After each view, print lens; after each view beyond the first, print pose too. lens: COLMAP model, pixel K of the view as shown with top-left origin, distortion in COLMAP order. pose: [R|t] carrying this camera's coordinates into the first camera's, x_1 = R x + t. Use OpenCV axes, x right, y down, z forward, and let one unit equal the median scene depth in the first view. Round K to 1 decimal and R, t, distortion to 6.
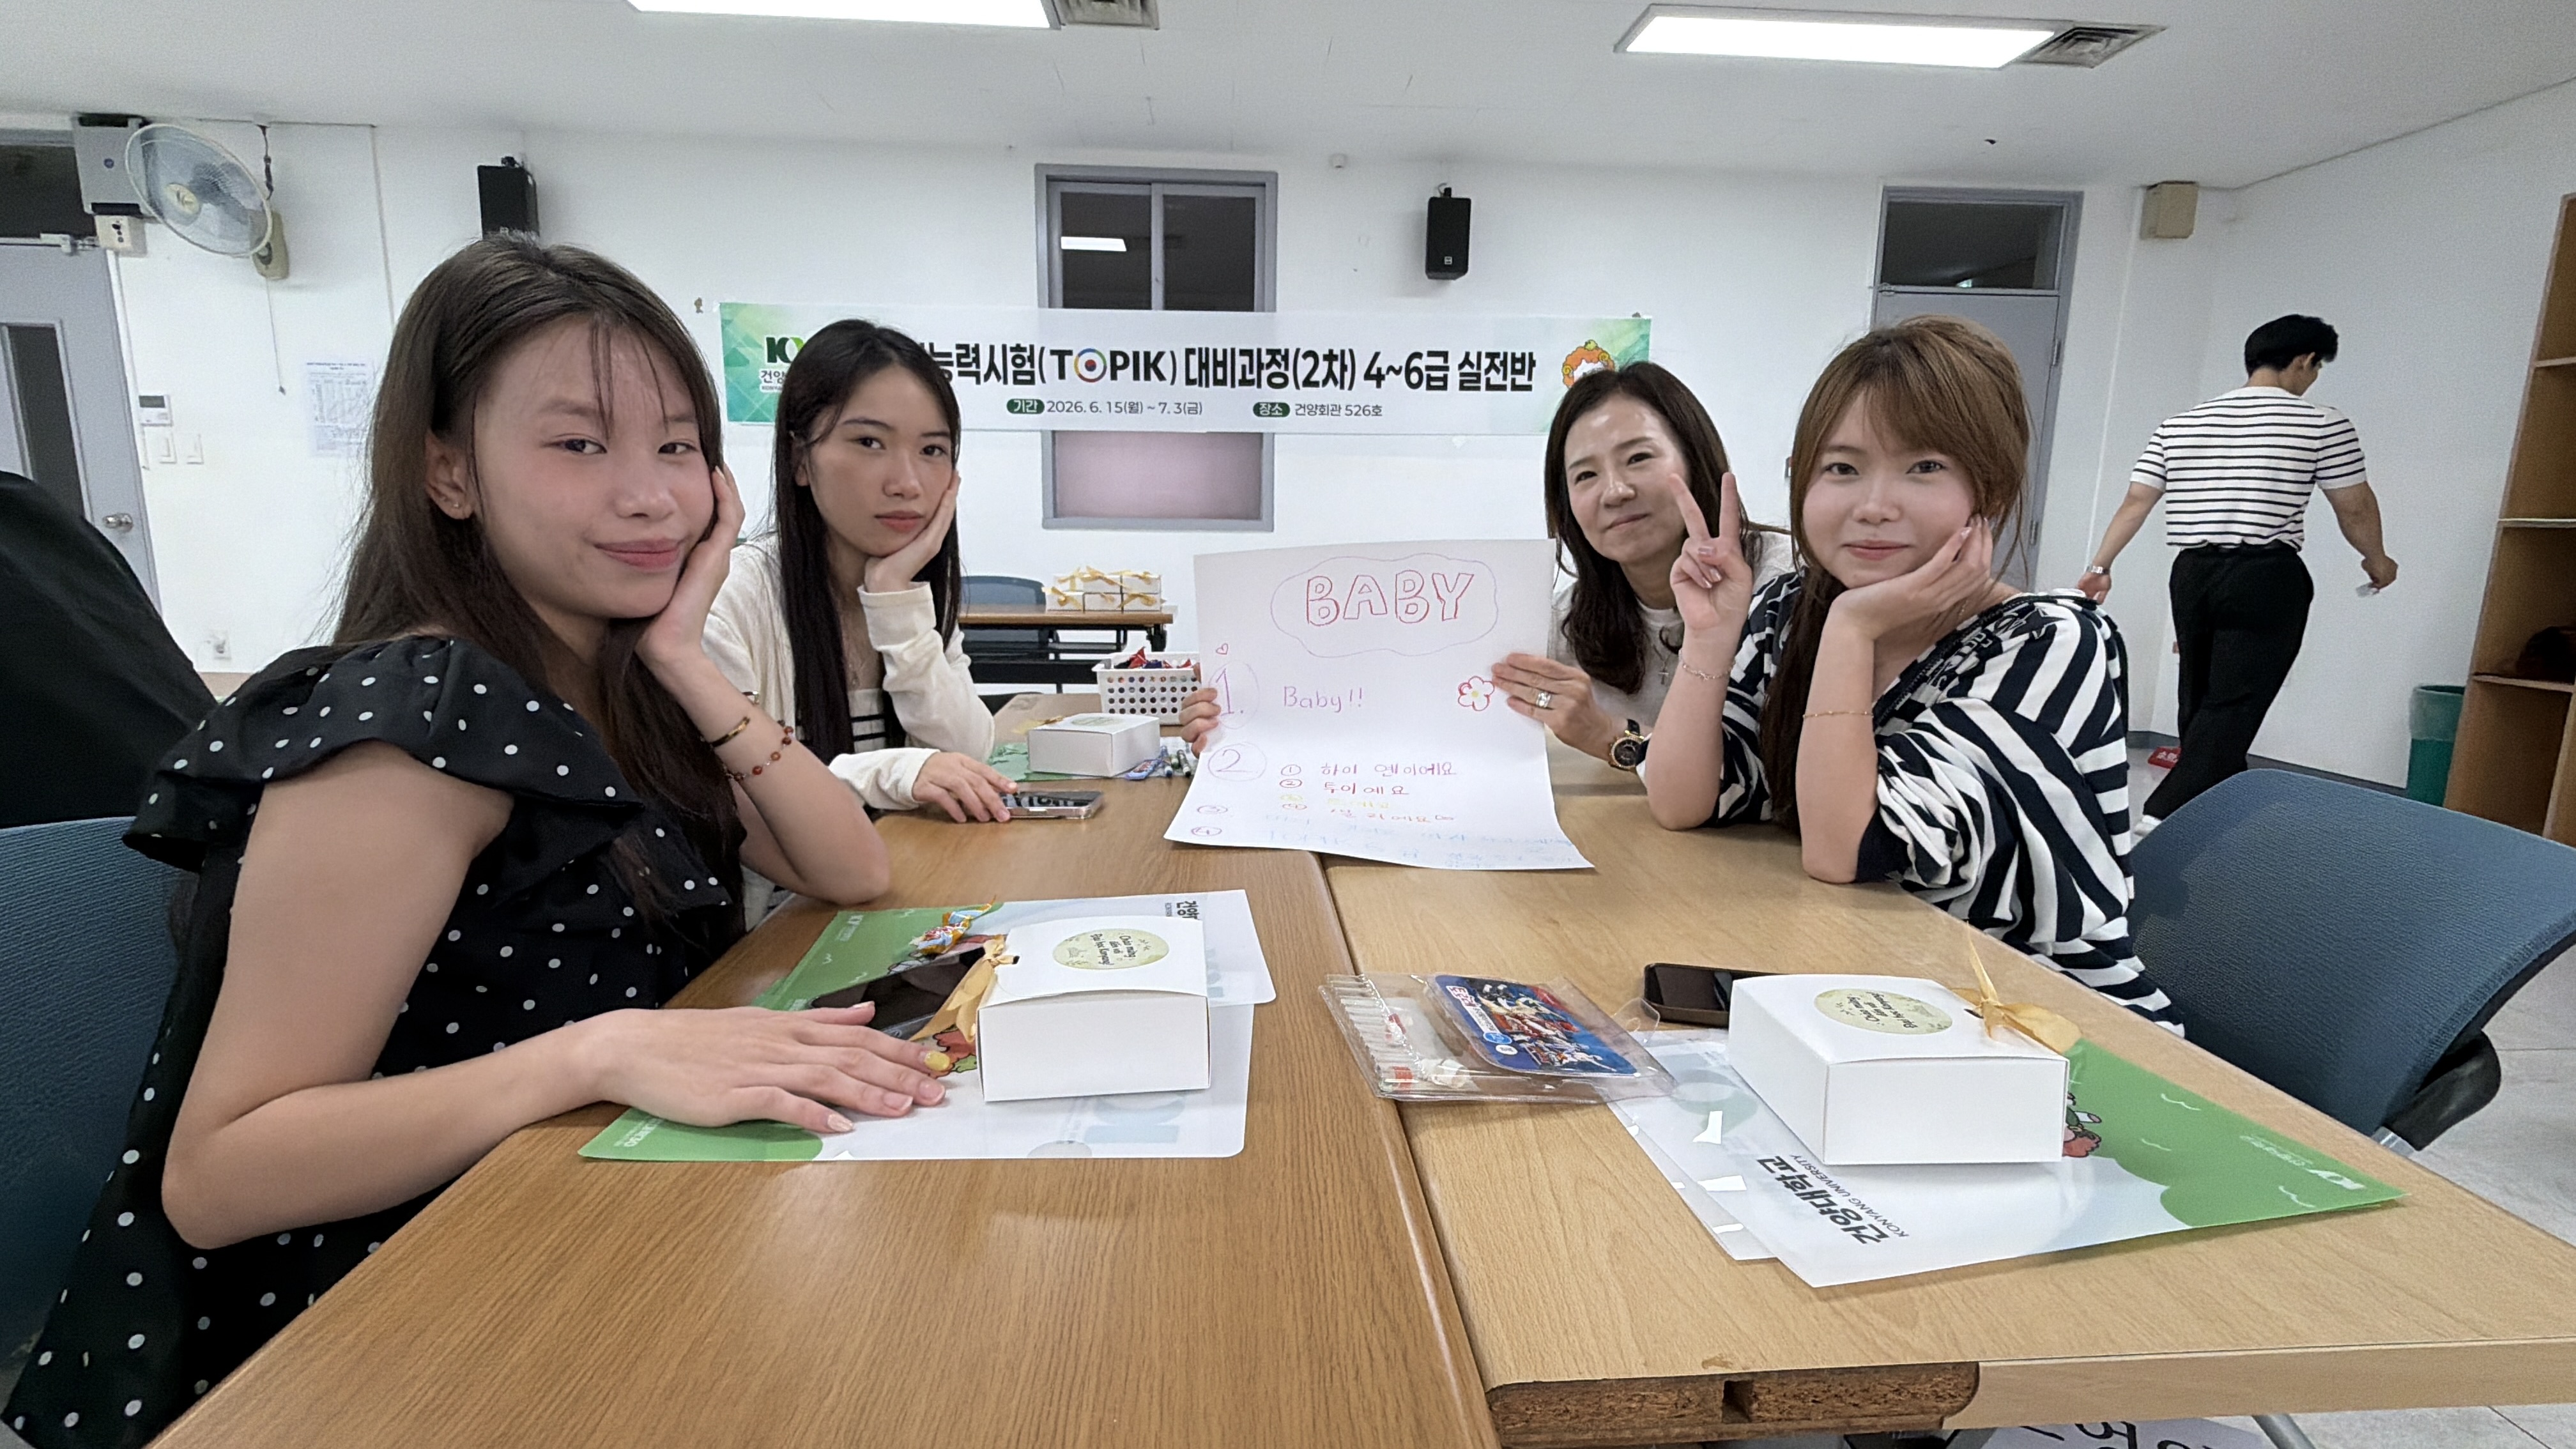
lens RADIAL K [[1151.6, 0, 1284.8], [0, 1151.6, 728.1], [0, 0, 1]] dist [-0.004058, 0.000460]
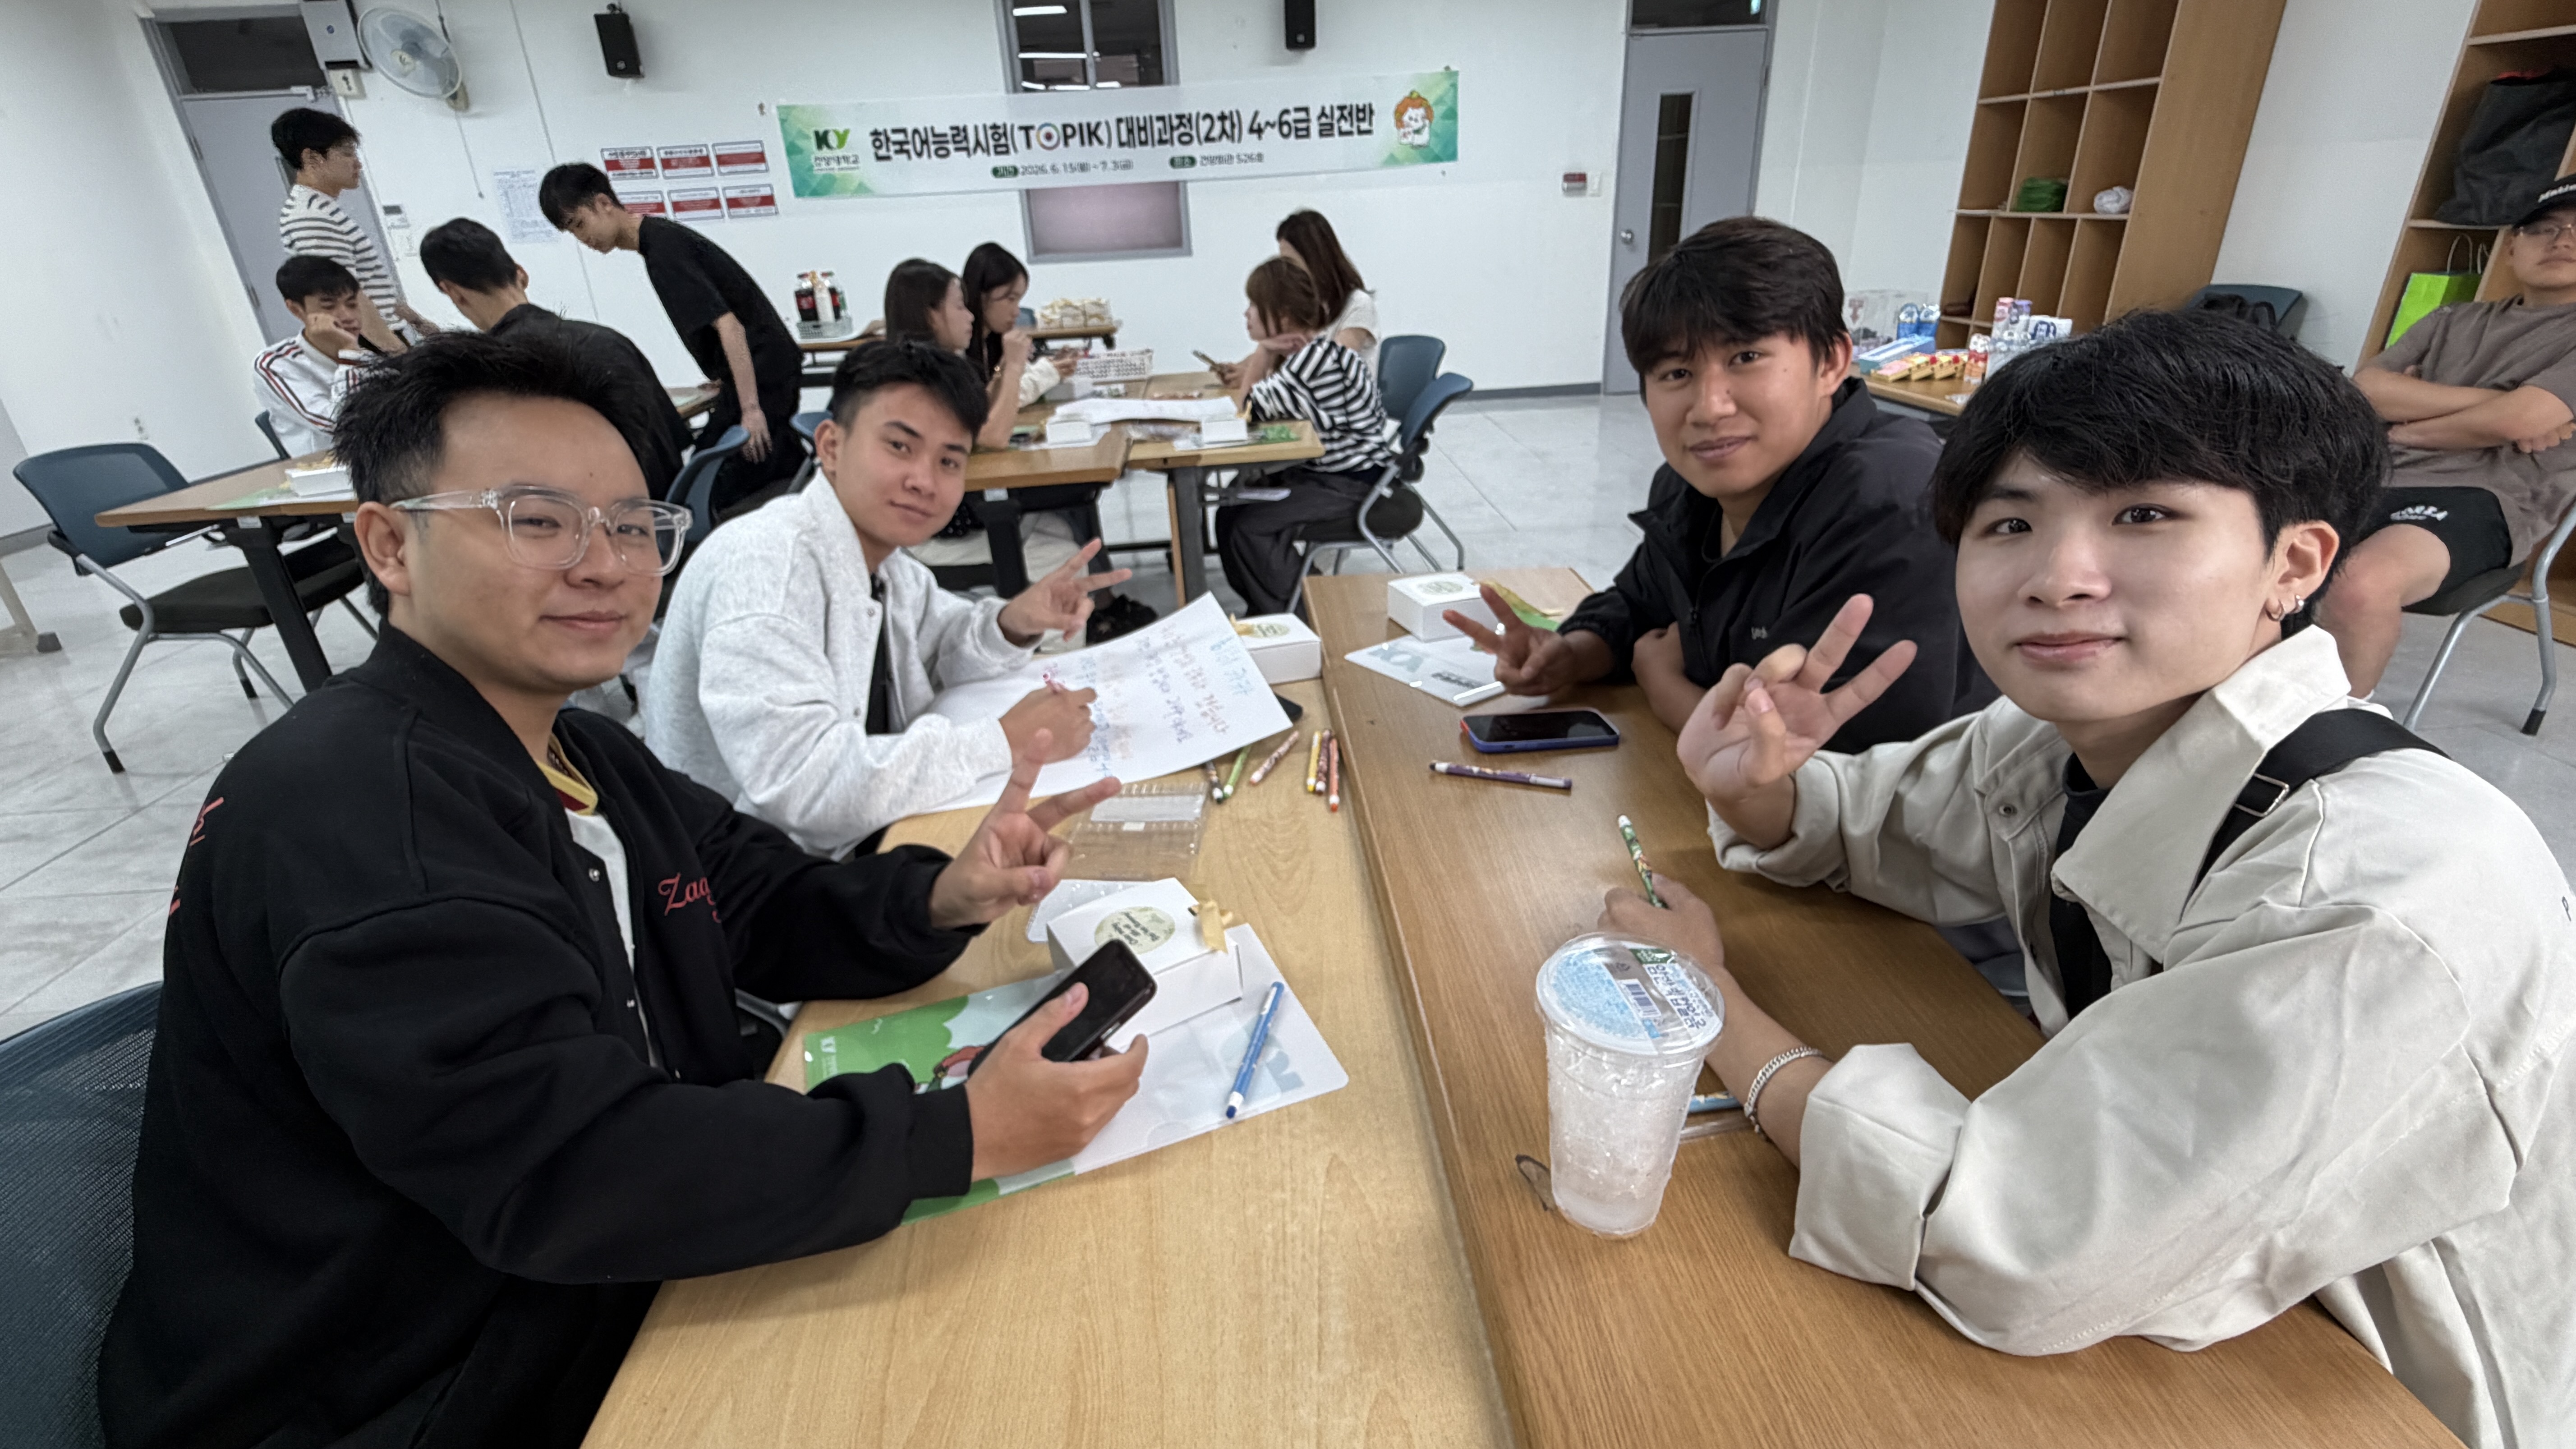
lens RADIAL K [[1151.6, 0, 1288.5], [0, 1151.6, 720.8], [0, 0, 1]] dist [-0.004058, 0.000460]
pose [[0.998378, -0.053769, -0.018700, 0.105473], [0.056775, 0.964501, 0.257903, 0.020727], [0.004169, -0.258546, 0.965990, -0.506783]]
